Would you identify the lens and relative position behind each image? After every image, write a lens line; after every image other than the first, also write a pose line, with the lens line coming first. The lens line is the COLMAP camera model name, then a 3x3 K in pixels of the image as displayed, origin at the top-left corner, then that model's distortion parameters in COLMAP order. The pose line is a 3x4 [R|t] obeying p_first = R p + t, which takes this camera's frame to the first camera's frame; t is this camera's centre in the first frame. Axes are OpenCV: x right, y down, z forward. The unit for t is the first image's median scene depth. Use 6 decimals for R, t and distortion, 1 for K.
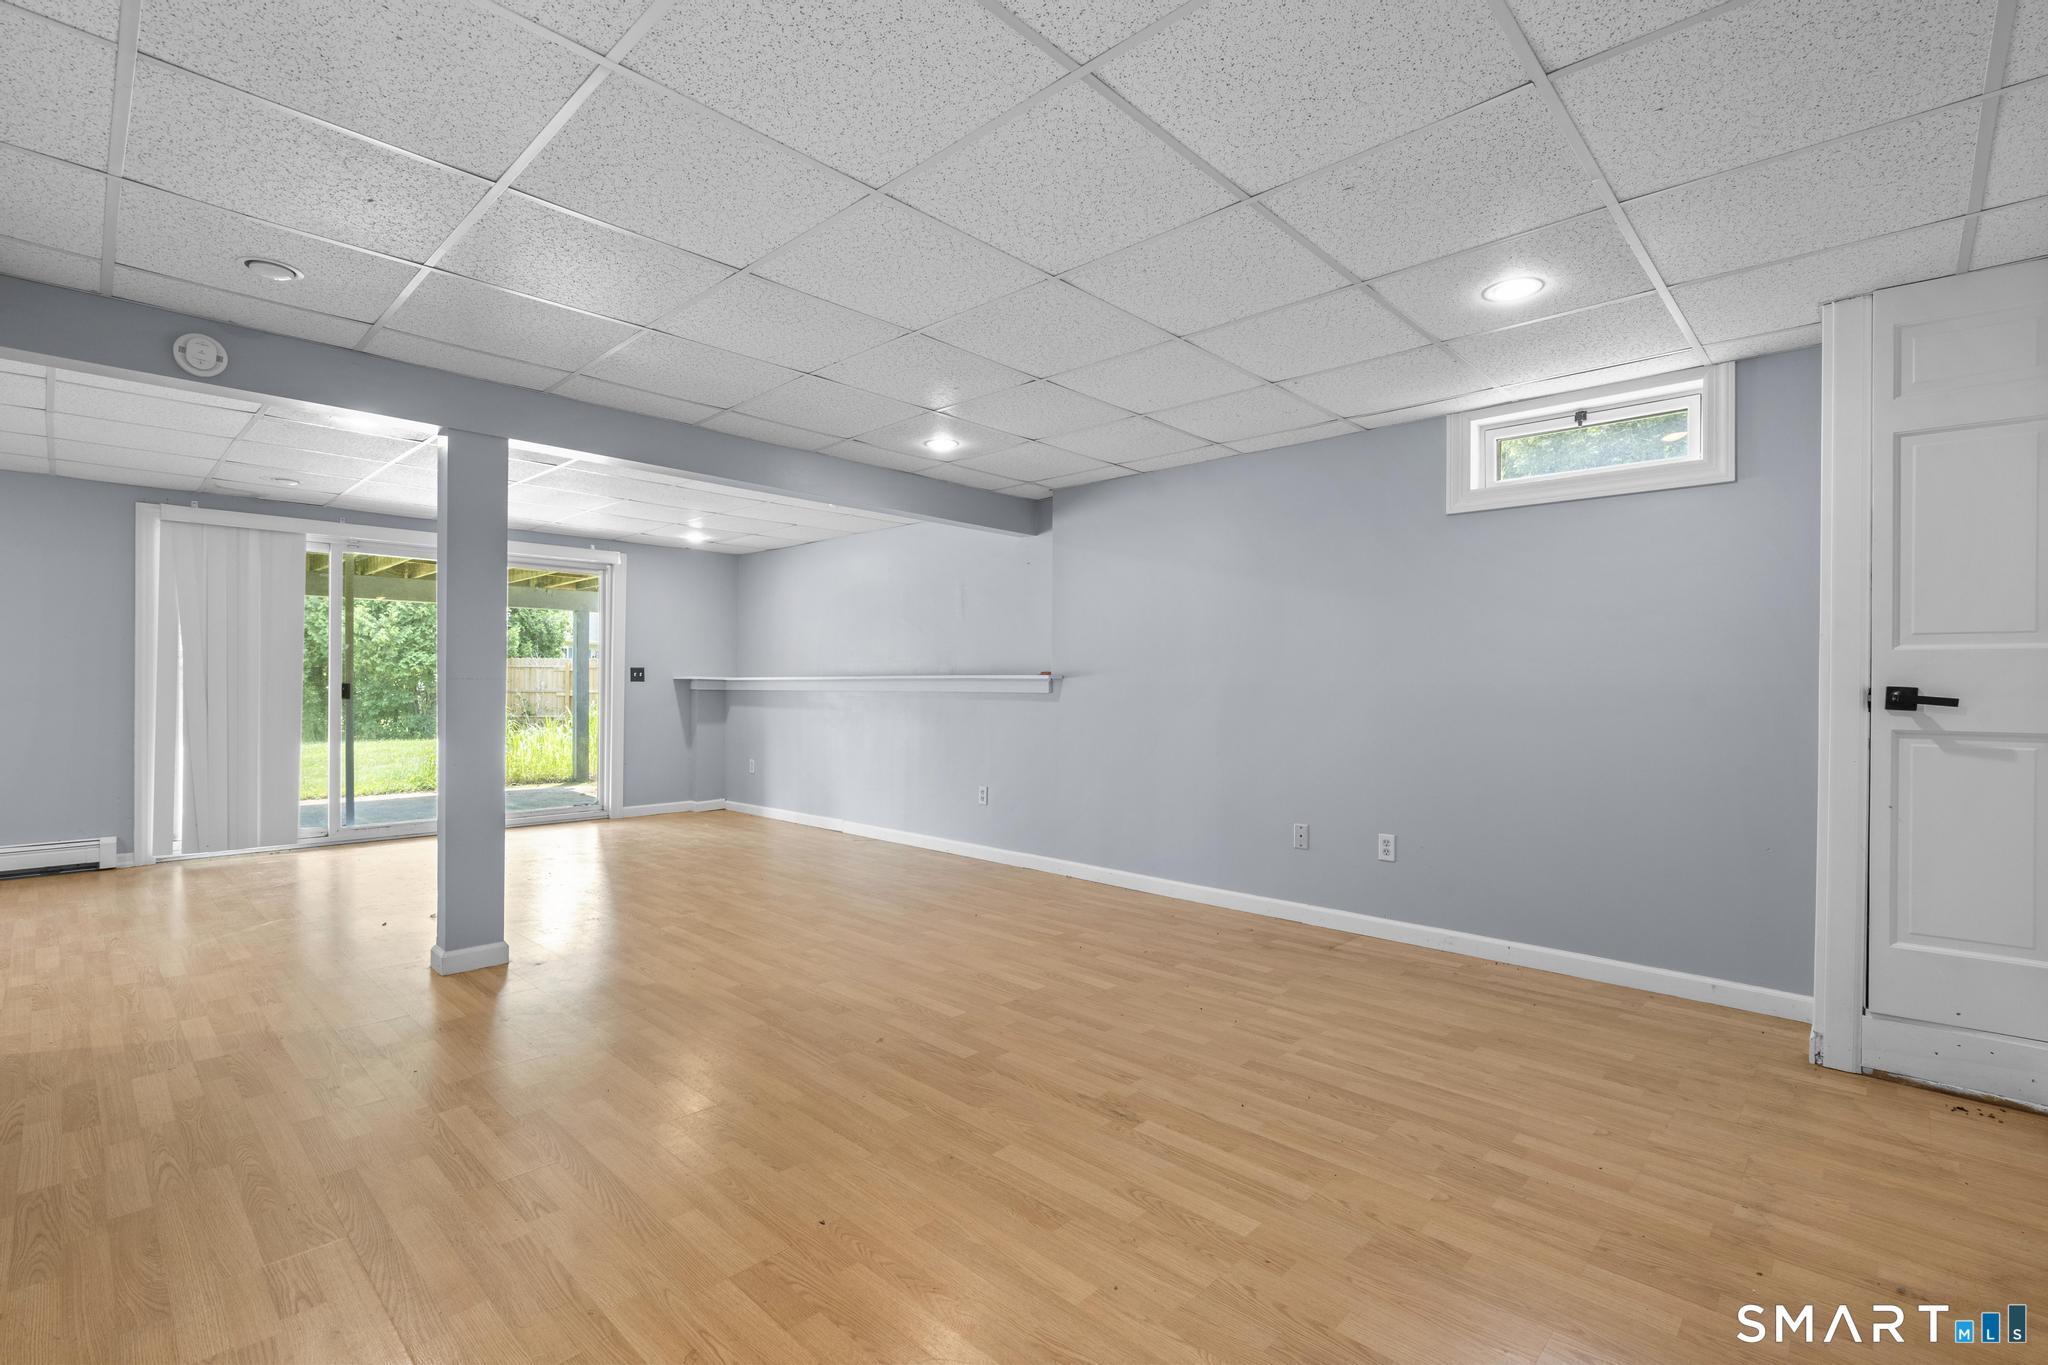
lens RADIAL K [[918.3, 0, 1023.2], [0, 918.3, 681.5], [0, 0, 1]] dist [-0.008136, 0.003902]
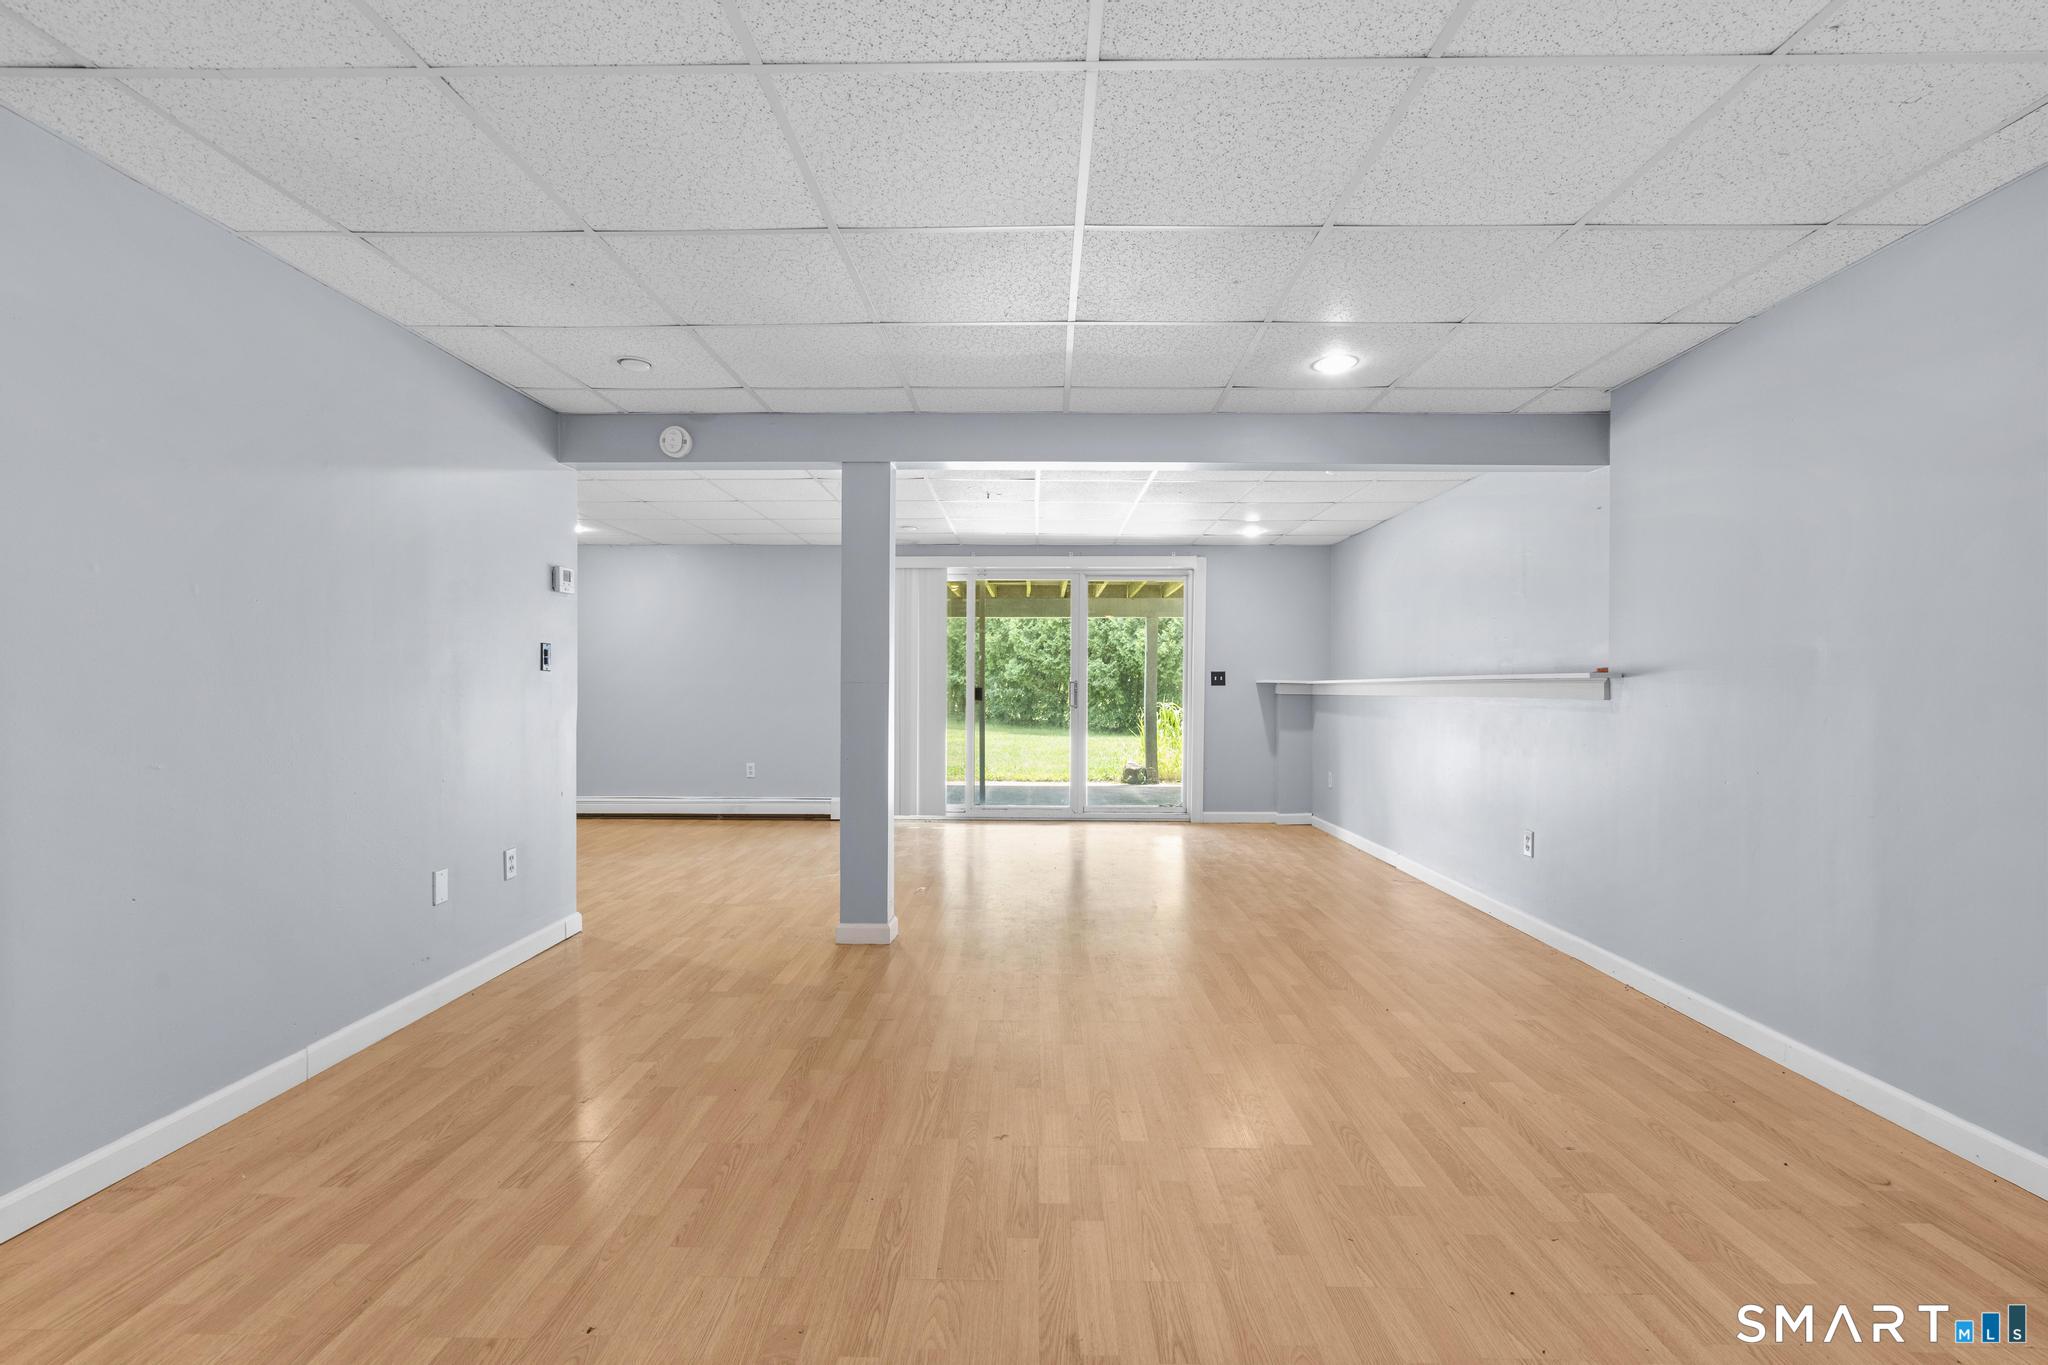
lens RADIAL K [[918.3, 0, 1022.9], [0, 918.3, 687.4], [0, 0, 1]] dist [-0.008136, 0.003902]
pose [[0.676918, -0.002031, -0.736055, 0.207285], [0.003165, 0.999995, 0.000152, 0.001518], [0.736051, -0.002433, 0.676921, 0.226146]]
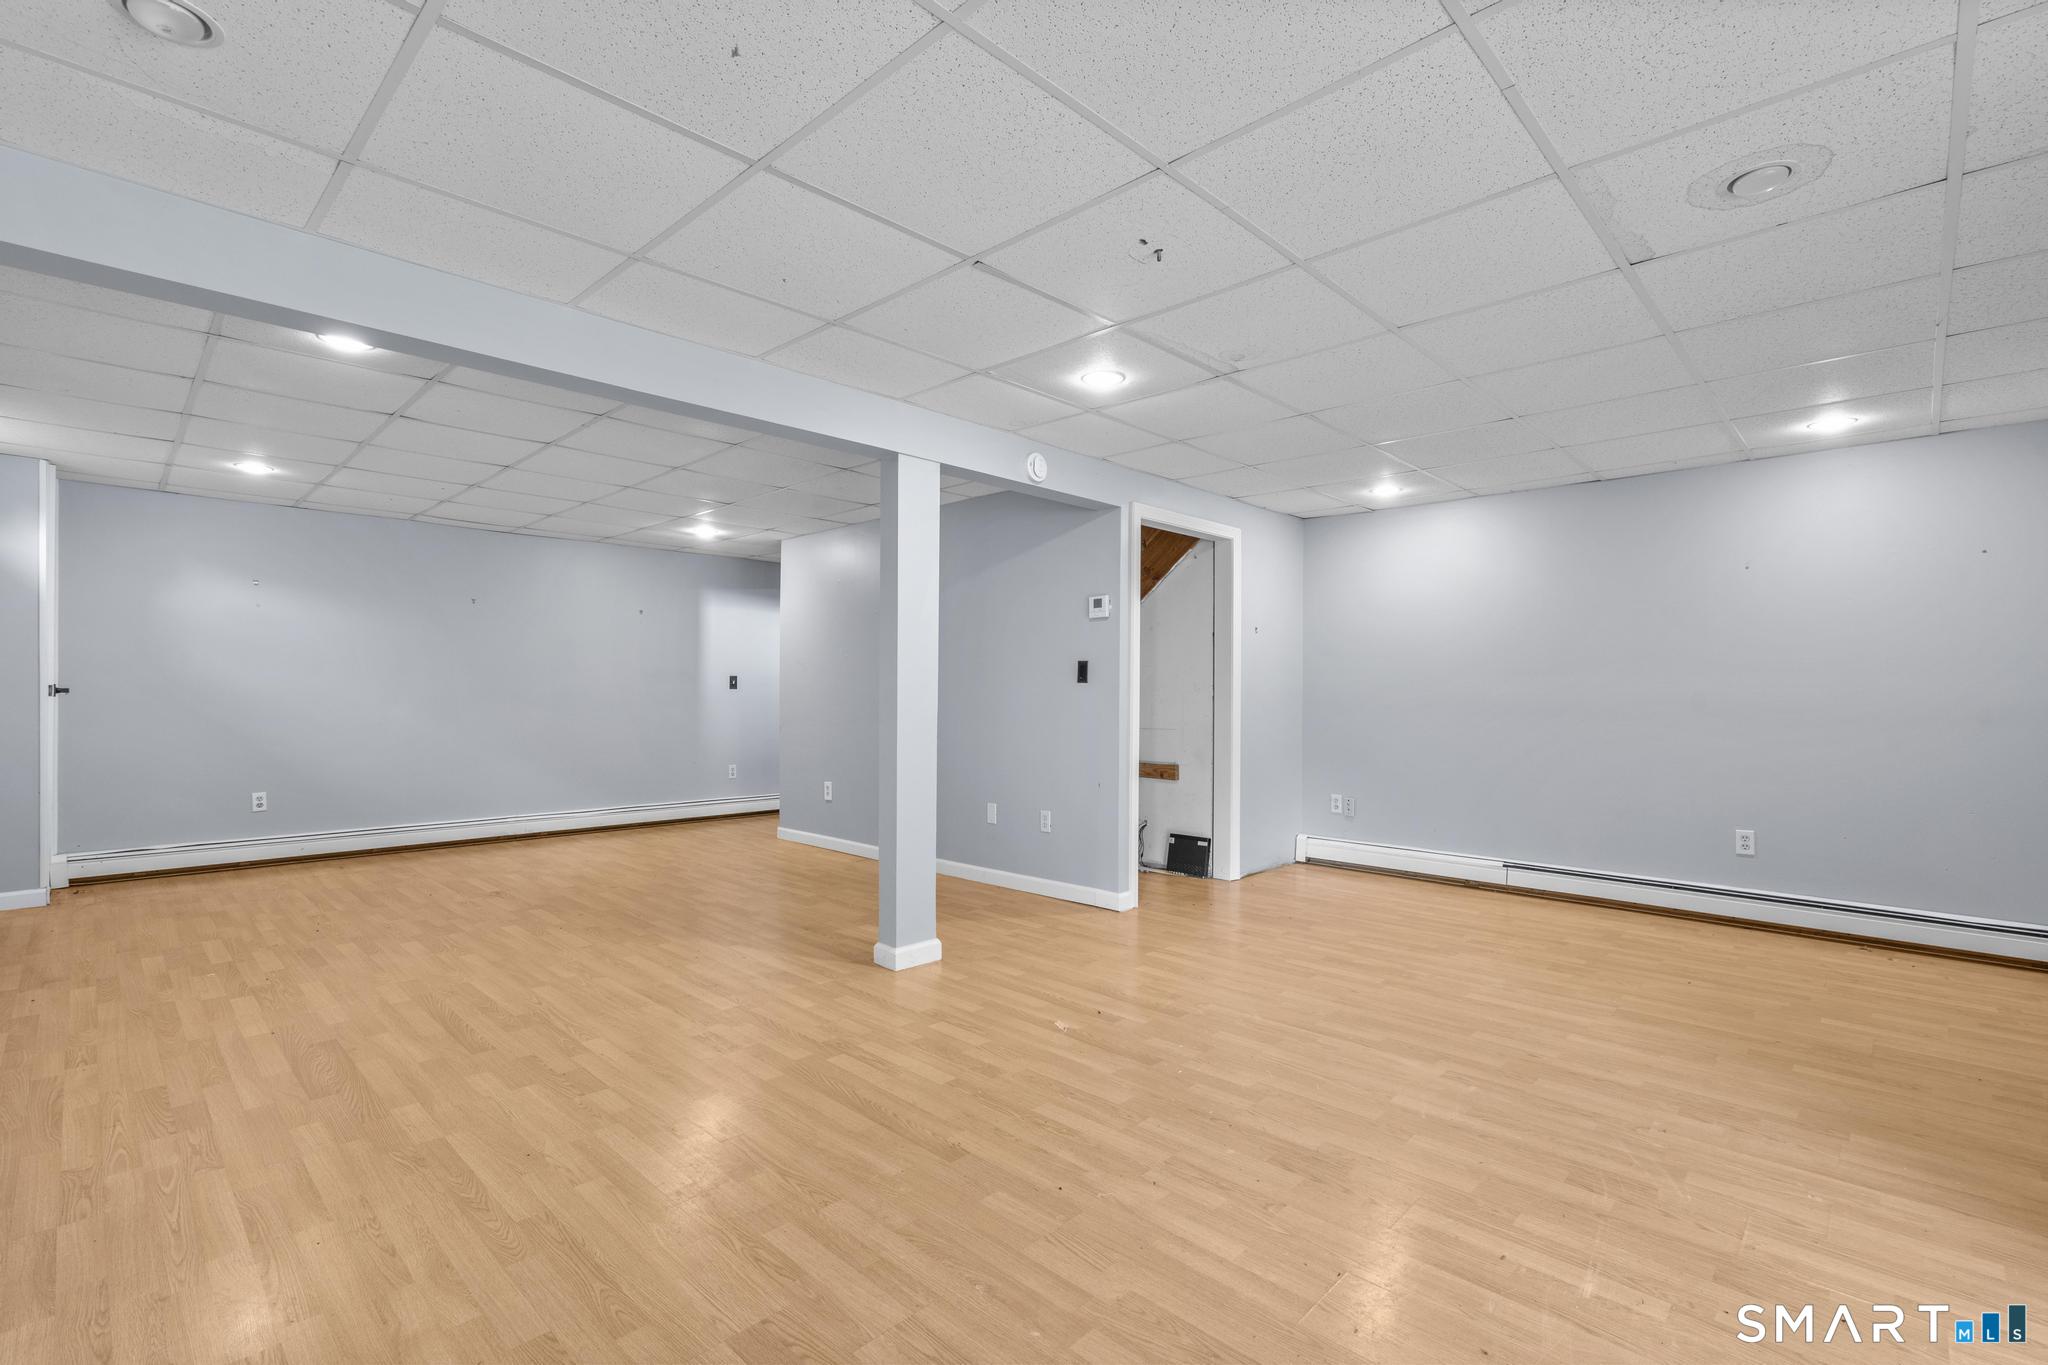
lens RADIAL K [[918.3, 0, 1022.7], [0, 918.3, 688.4], [0, 0, 1]] dist [-0.008136, 0.003902]
pose [[-0.999783, -0.015995, 0.013324, -0.441409], [-0.016045, 0.999865, -0.003664, -0.002510], [-0.013264, -0.003877, -0.999905, 1.216807]]
